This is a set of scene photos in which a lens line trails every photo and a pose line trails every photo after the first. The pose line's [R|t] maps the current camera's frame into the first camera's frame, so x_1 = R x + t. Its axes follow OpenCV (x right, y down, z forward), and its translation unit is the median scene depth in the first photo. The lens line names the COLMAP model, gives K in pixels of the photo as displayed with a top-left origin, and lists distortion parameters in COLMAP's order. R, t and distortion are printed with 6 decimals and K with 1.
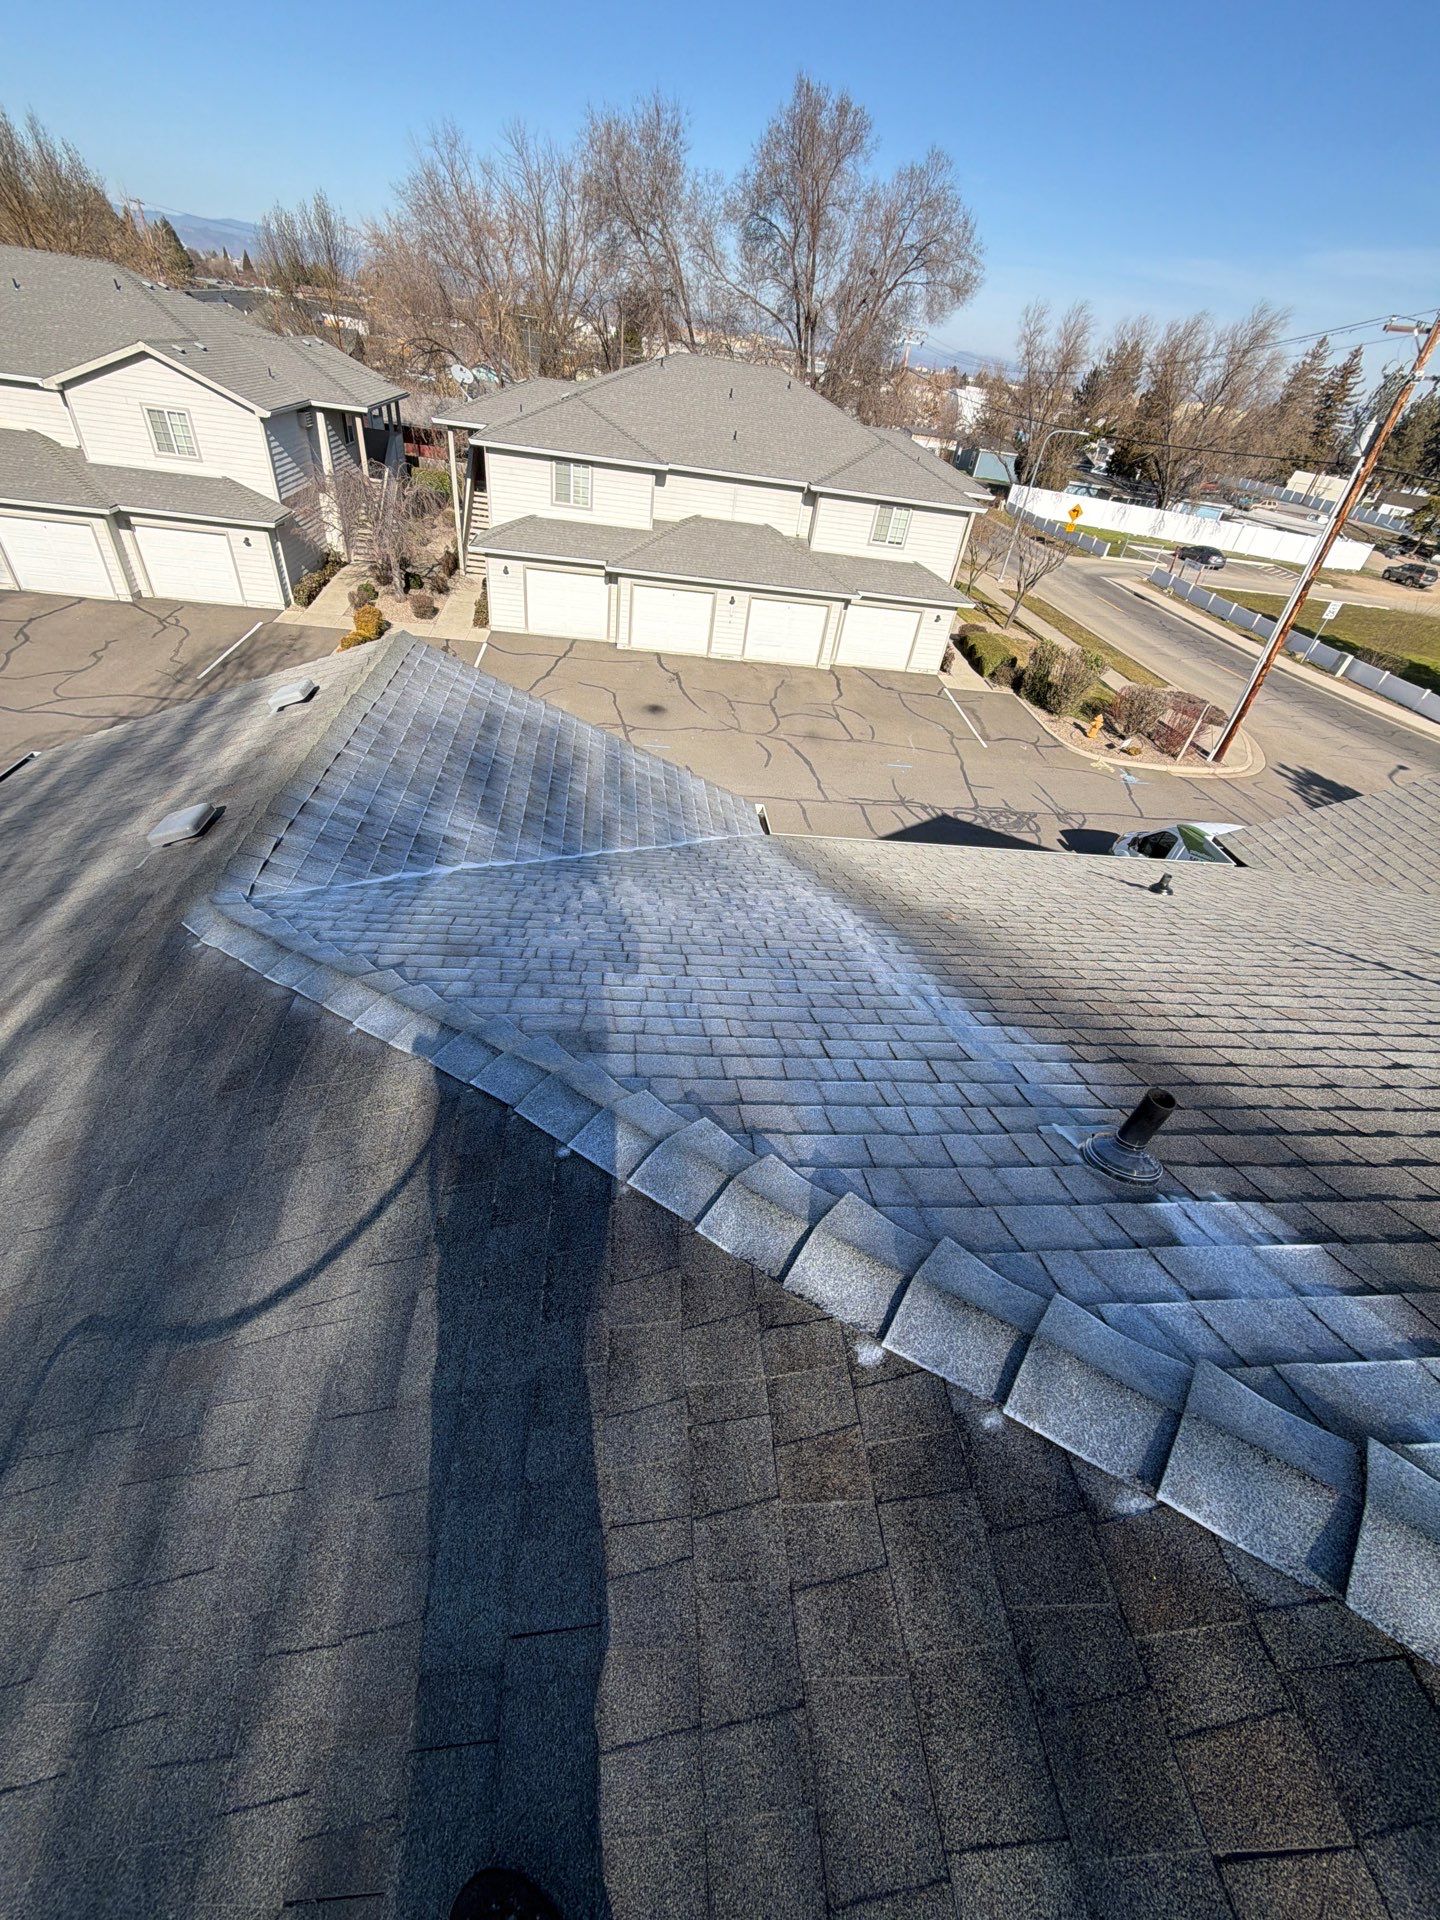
lens RADIAL K [[756.0, 0, 720.5], [0, 756.0, 961.4], [0, 0, 1]] dist [-0.003120, 0.000152]
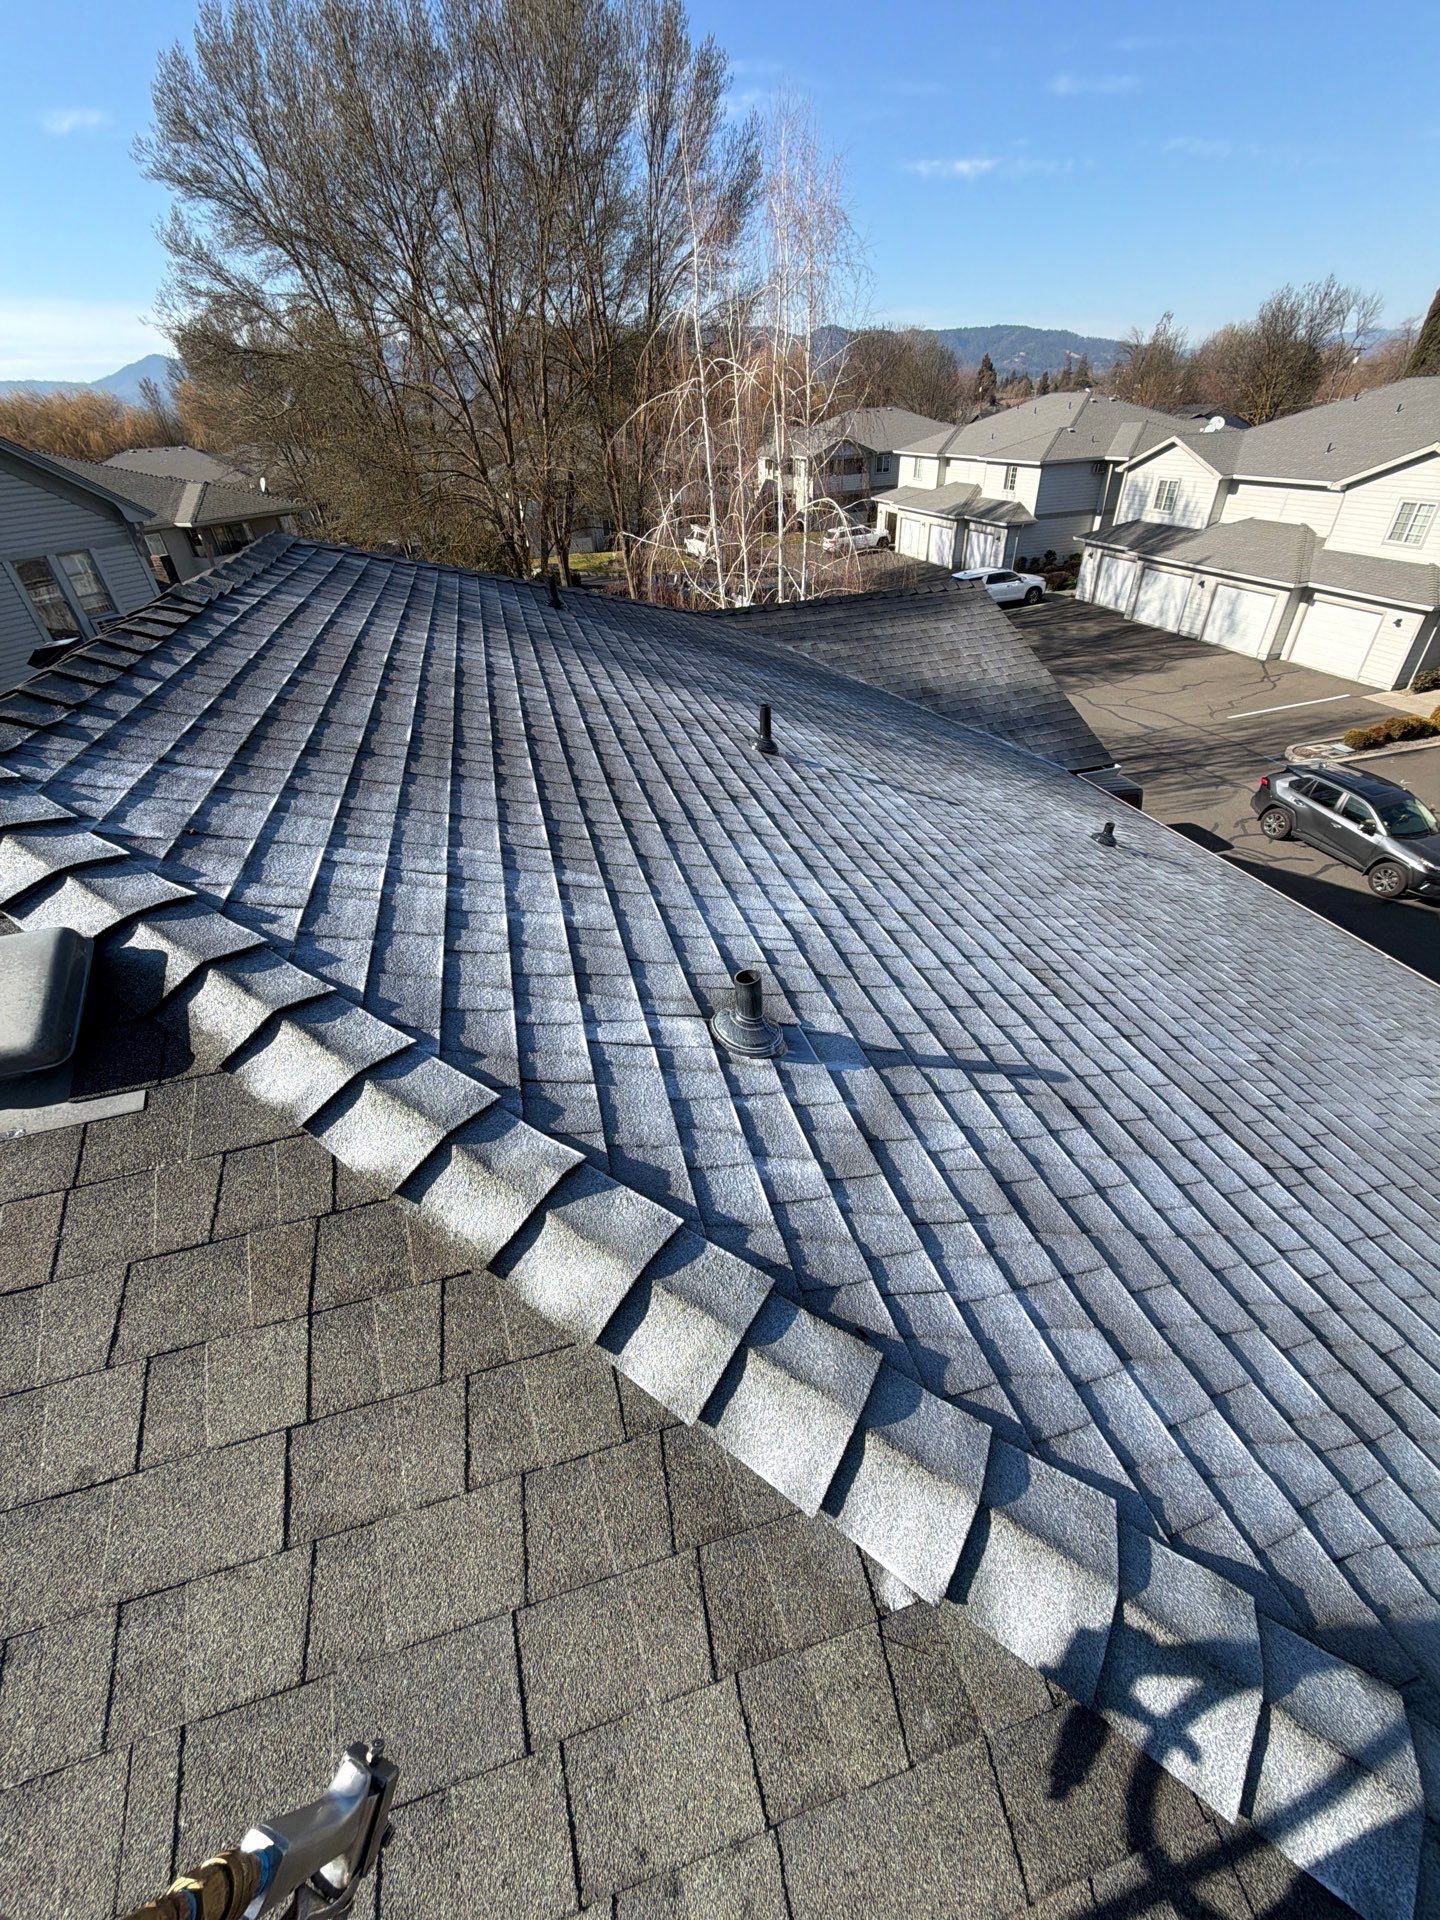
lens RADIAL K [[761.7, 0, 717.0], [0, 761.7, 959.6], [0, 0, 1]] dist [-0.003171, 0.000159]
pose [[0.163184, 0.467671, -0.868709, 0.289798], [-0.572074, 0.762228, 0.302885, 0.001818], [0.803805, 0.447540, 0.391926, 0.063170]]
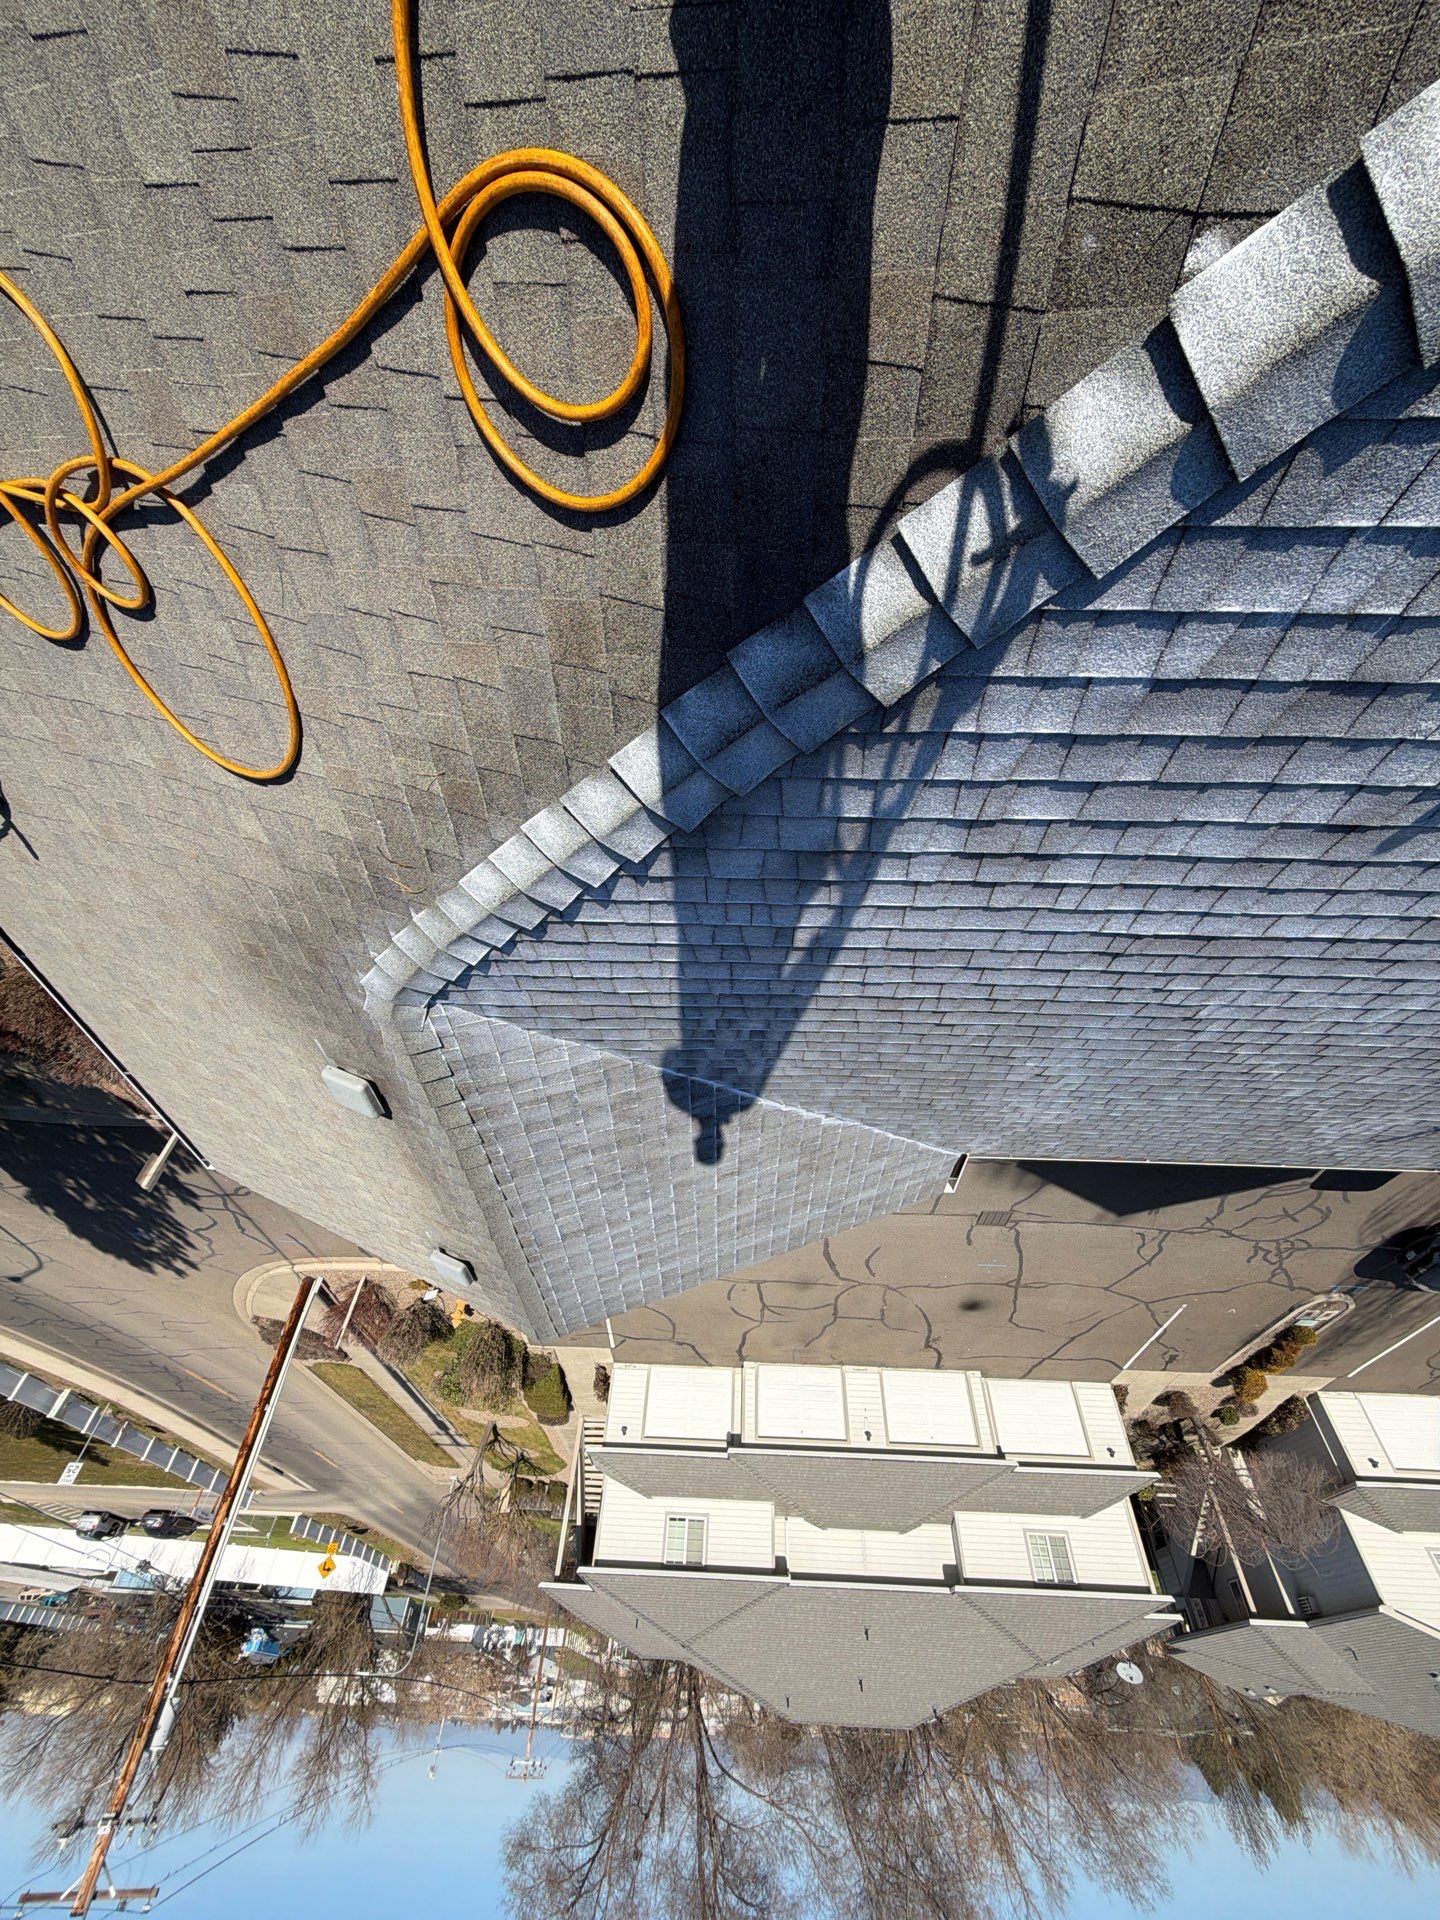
lens RADIAL K [[761.7, 0, 717.0], [0, 761.7, 959.6], [0, 0, 1]] dist [-0.003171, 0.000159]
pose [[-0.992739, -0.001343, -0.120280, 0.295972], [-0.010472, -0.995176, 0.097544, -0.000256], [-0.119831, 0.098095, 0.987936, 0.070635]]
